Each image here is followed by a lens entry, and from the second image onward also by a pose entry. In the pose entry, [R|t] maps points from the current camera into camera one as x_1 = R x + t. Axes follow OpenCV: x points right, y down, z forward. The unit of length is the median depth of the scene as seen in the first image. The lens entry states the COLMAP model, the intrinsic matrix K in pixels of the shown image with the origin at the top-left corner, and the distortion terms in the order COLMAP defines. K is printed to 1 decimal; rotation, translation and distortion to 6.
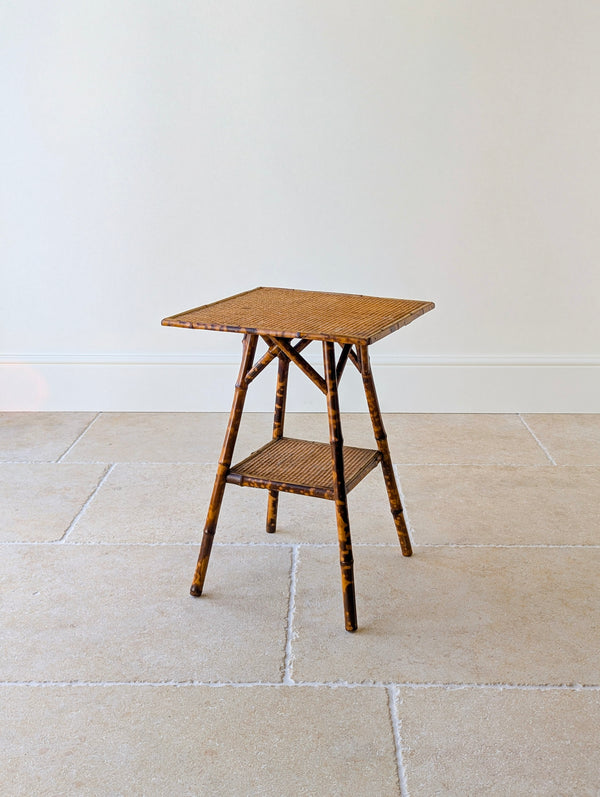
lens RADIAL K [[929.9, 0, 304.7], [0, 929.9, 458.8], [0, 0, 1]] dist [0.024787, 0.000000]
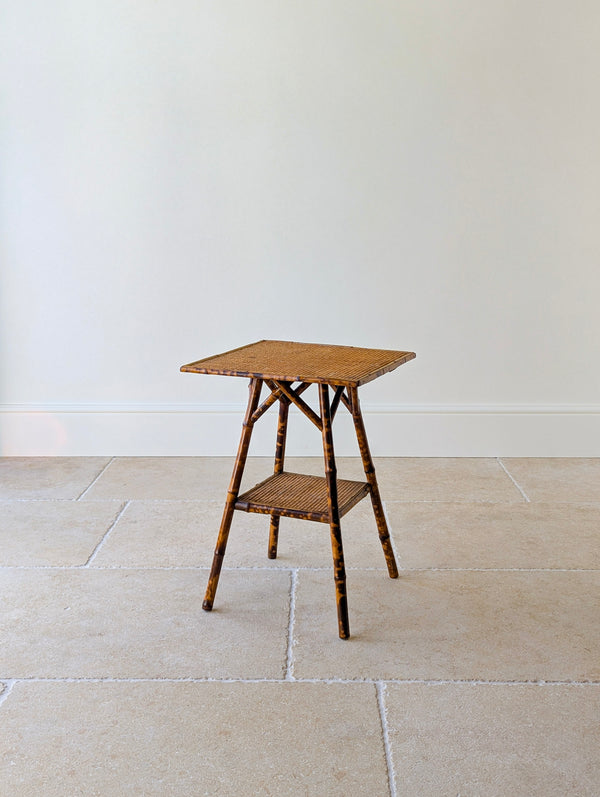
lens RADIAL K [[929.9, 0, 289.4], [0, 929.9, 469.9], [0, 0, 1]] dist [0.024787, 0.000000]
pose [[0.999965, -0.001232, -0.008322, -0.007447], [0.000800, 0.998663, -0.051684, 0.036745], [0.008374, 0.051676, 0.998629, -0.149323]]
